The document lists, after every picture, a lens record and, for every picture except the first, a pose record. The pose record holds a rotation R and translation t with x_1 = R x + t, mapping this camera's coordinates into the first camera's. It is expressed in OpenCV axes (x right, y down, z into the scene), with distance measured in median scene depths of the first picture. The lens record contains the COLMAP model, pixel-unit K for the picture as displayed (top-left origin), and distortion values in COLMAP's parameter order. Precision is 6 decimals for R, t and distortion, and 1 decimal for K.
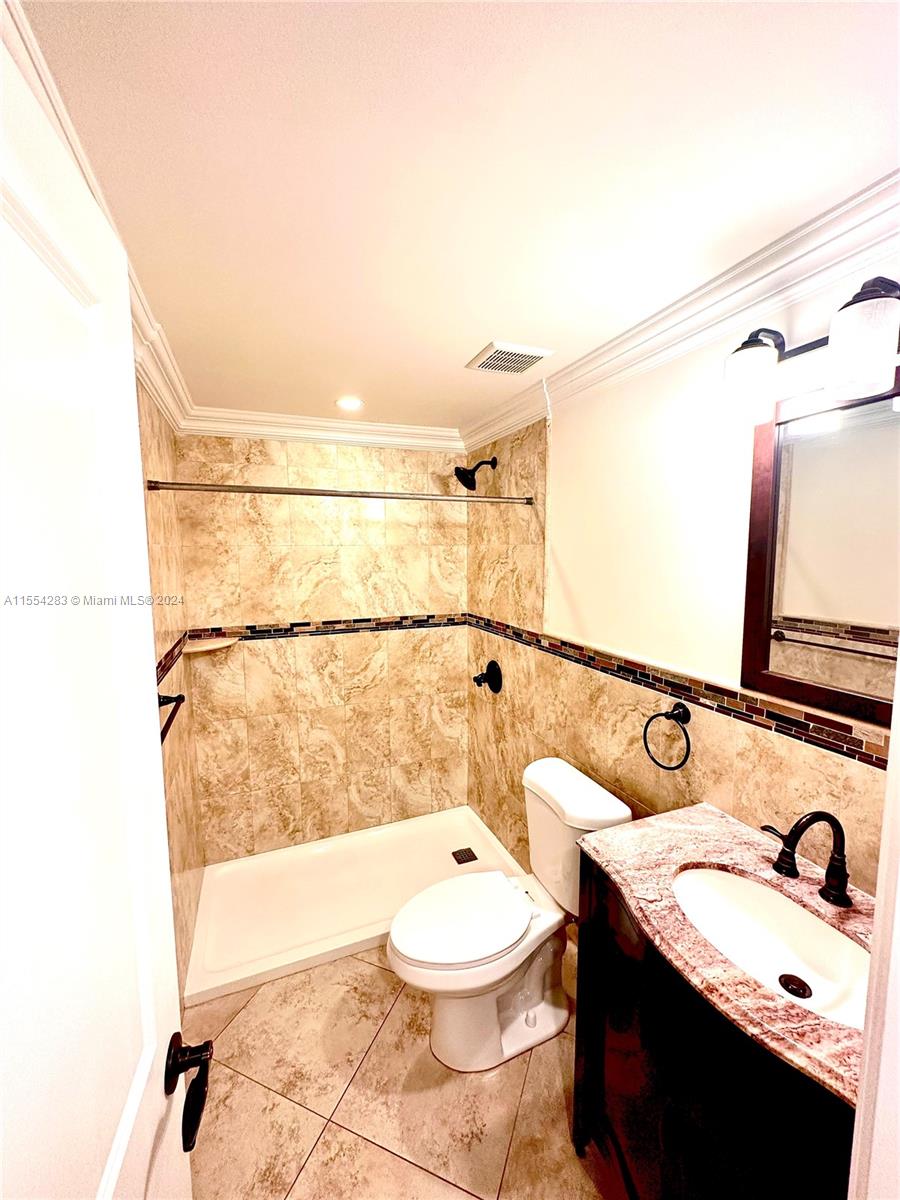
lens RADIAL K [[483.5, 0, 450.0], [0, 483.5, 600.0], [0, 0, 1]] dist [0.000849, 0.000147]
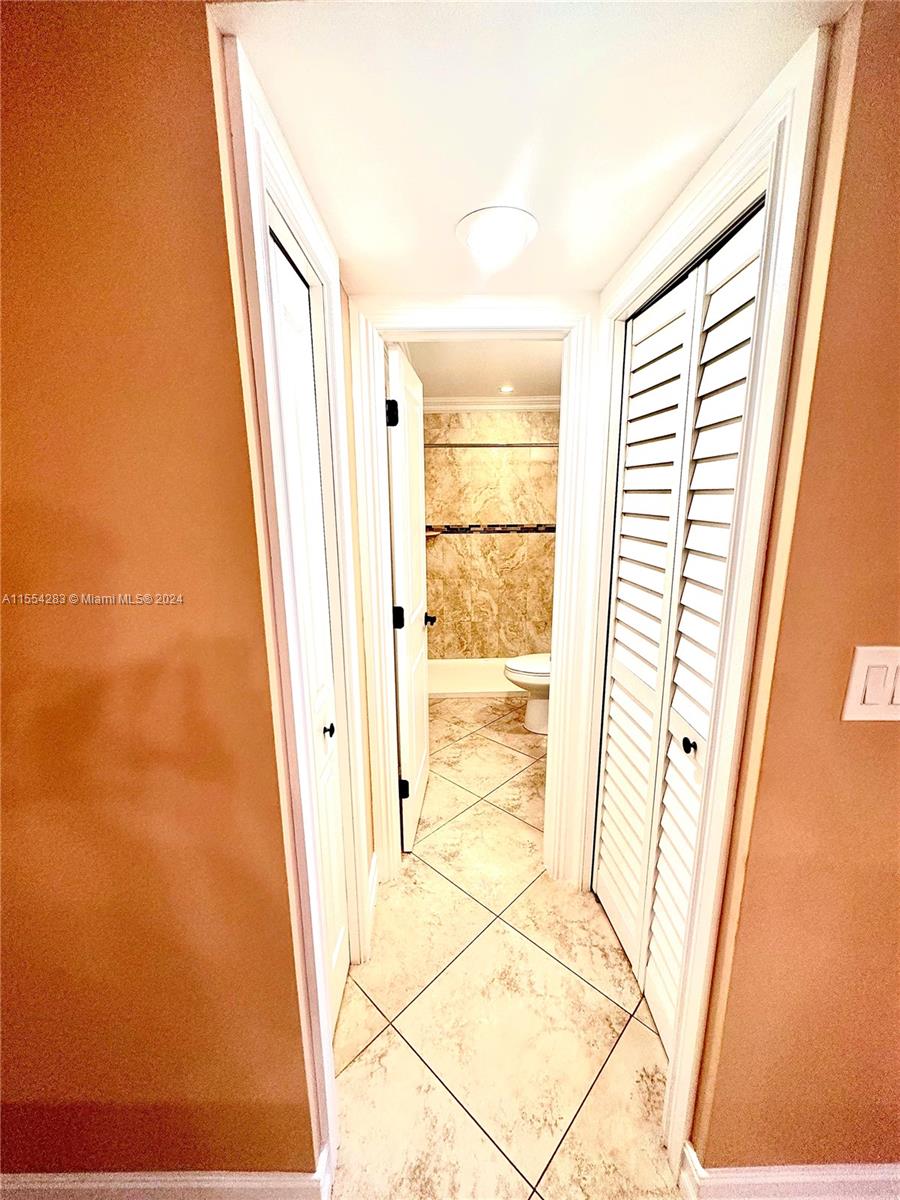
lens RADIAL K [[483.5, 0, 450.0], [0, 483.5, 600.0], [0, 0, 1]] dist [0.000849, 0.000147]
pose [[0.928789, 0.076449, -0.362639, 0.228011], [-0.034680, 0.992128, 0.120330, 0.103040], [0.368983, -0.099184, 0.924129, -0.578328]]
